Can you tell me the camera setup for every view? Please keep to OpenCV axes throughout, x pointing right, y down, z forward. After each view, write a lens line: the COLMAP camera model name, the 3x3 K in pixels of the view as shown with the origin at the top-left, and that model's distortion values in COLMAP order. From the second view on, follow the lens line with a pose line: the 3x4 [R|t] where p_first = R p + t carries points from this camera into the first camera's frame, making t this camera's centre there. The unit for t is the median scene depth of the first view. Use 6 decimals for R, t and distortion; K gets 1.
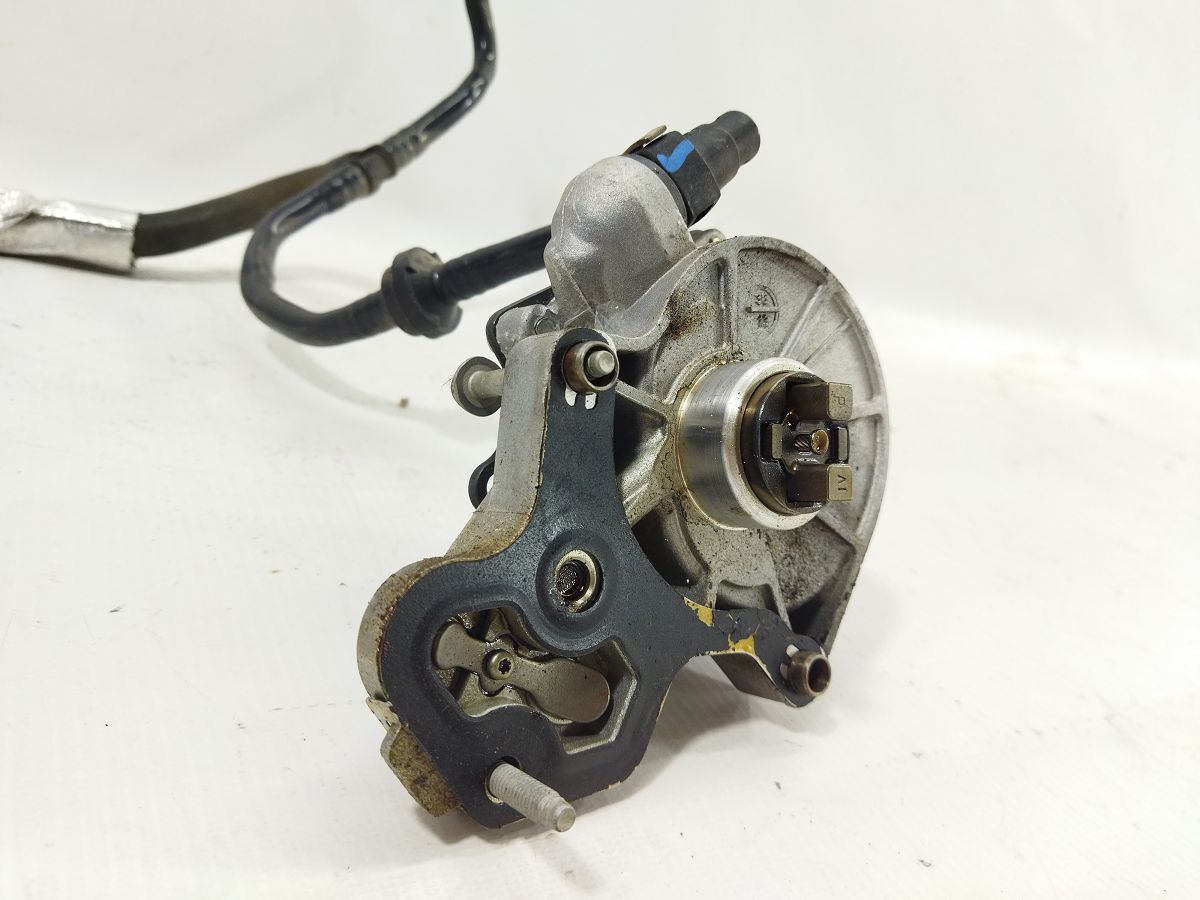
lens RADIAL K [[936.6, 0, 600.0], [0, 936.6, 450.0], [0, 0, 1]] dist [0.011838, -0.113963]
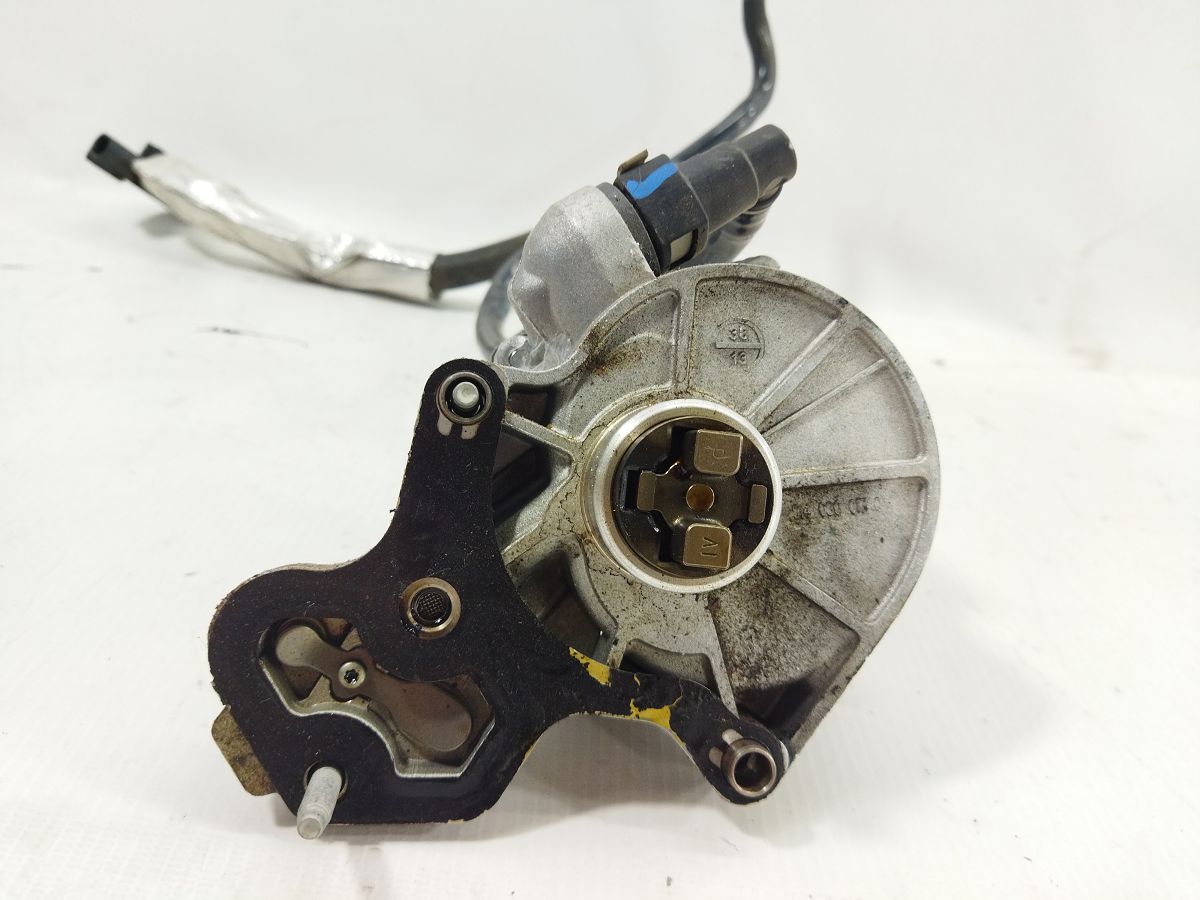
lens RADIAL K [[936.6, 0, 600.0], [0, 936.6, 450.0], [0, 0, 1]] dist [0.011838, -0.113963]
pose [[0.860211, 0.076361, -0.504189, 0.519779], [-0.093895, 0.995538, -0.009420, -0.030946], [0.501220, 0.055444, 0.863542, 0.173549]]
